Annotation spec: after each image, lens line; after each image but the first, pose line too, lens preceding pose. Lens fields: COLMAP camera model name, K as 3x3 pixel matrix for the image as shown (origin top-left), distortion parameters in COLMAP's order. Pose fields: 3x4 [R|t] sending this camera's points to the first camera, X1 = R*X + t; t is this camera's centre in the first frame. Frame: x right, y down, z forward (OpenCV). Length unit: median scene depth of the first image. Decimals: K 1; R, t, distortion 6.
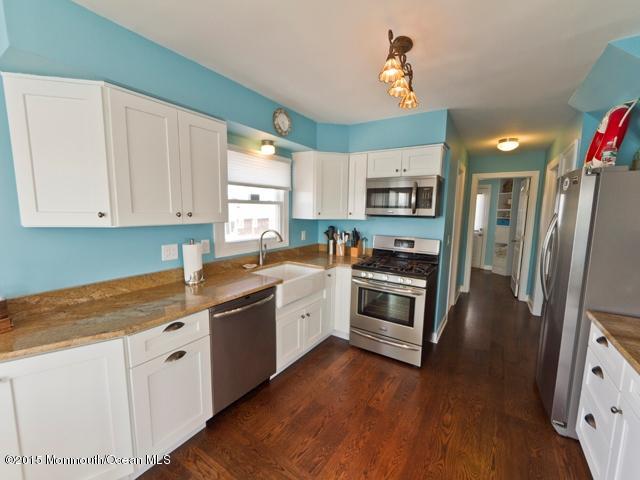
lens RADIAL K [[267.2, 0, 314.8], [0, 267.2, 240.9], [0, 0, 1]] dist [-0.000492, -0.000025]
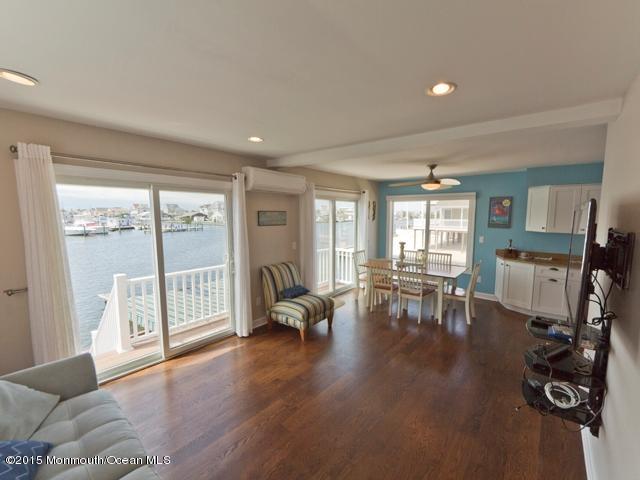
lens RADIAL K [[269.3, 0, 346.5], [0, 269.3, 241.0], [0, 0, 1]] dist [0.000400, -0.000206]
pose [[-0.062849, 0.083541, -0.994520, 1.384625], [-0.129907, 0.987328, 0.091147, 0.033180], [0.989532, 0.134923, -0.051200, -0.600566]]
